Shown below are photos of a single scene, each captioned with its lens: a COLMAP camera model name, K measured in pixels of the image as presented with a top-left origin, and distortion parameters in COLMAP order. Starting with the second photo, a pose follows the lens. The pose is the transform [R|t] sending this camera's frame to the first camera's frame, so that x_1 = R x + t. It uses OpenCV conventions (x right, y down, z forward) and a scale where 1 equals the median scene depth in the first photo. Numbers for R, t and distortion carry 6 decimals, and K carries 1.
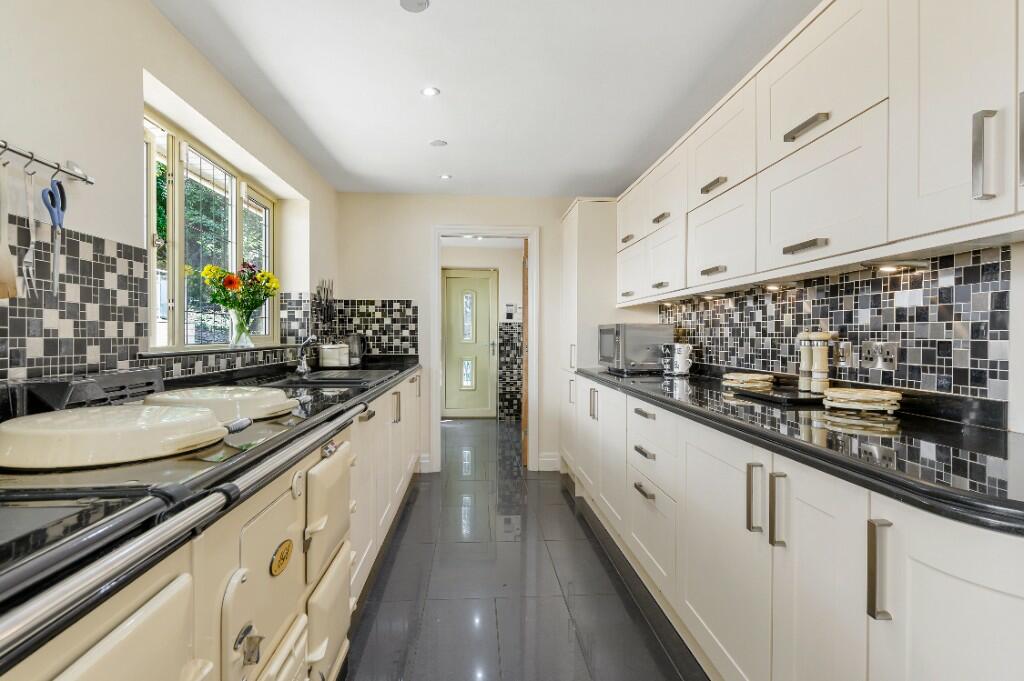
lens RADIAL K [[522.8, 0, 512.3], [0, 522.8, 338.7], [0, 0, 1]] dist [-0.000866, -0.000248]
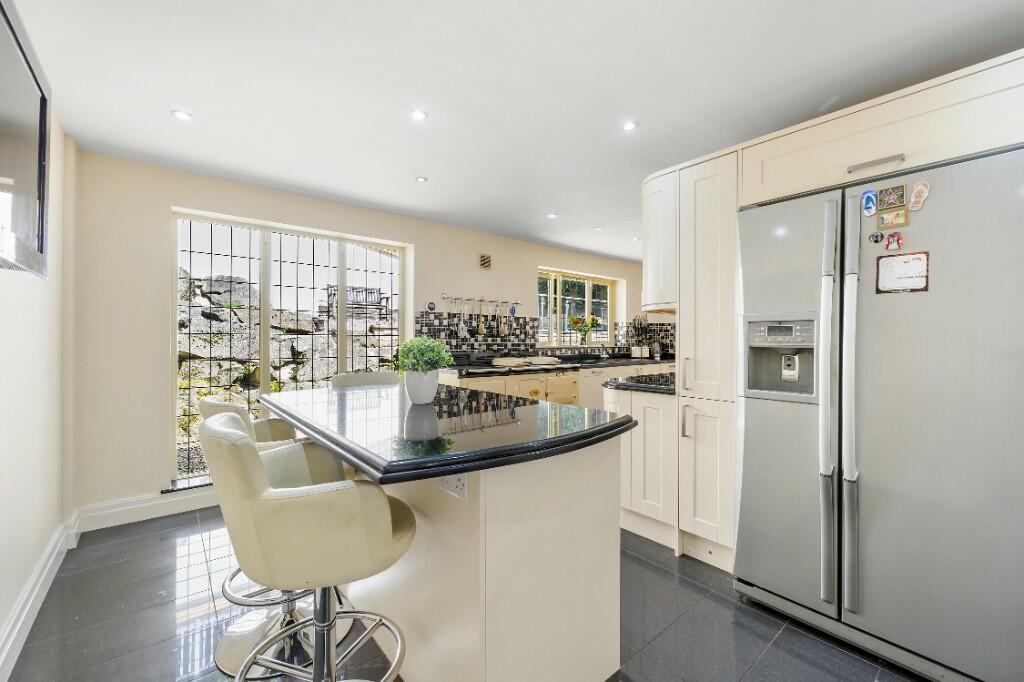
lens RADIAL K [[412.6, 0, 512.5], [0, 412.6, 338.9], [0, 0, 1]] dist [0.001509, 0.000165]
pose [[0.585346, 0.006604, -0.810757, 1.573188], [-0.011502, 0.999934, -0.000160, -0.029252], [0.810702, 0.009419, 0.585383, -0.824246]]
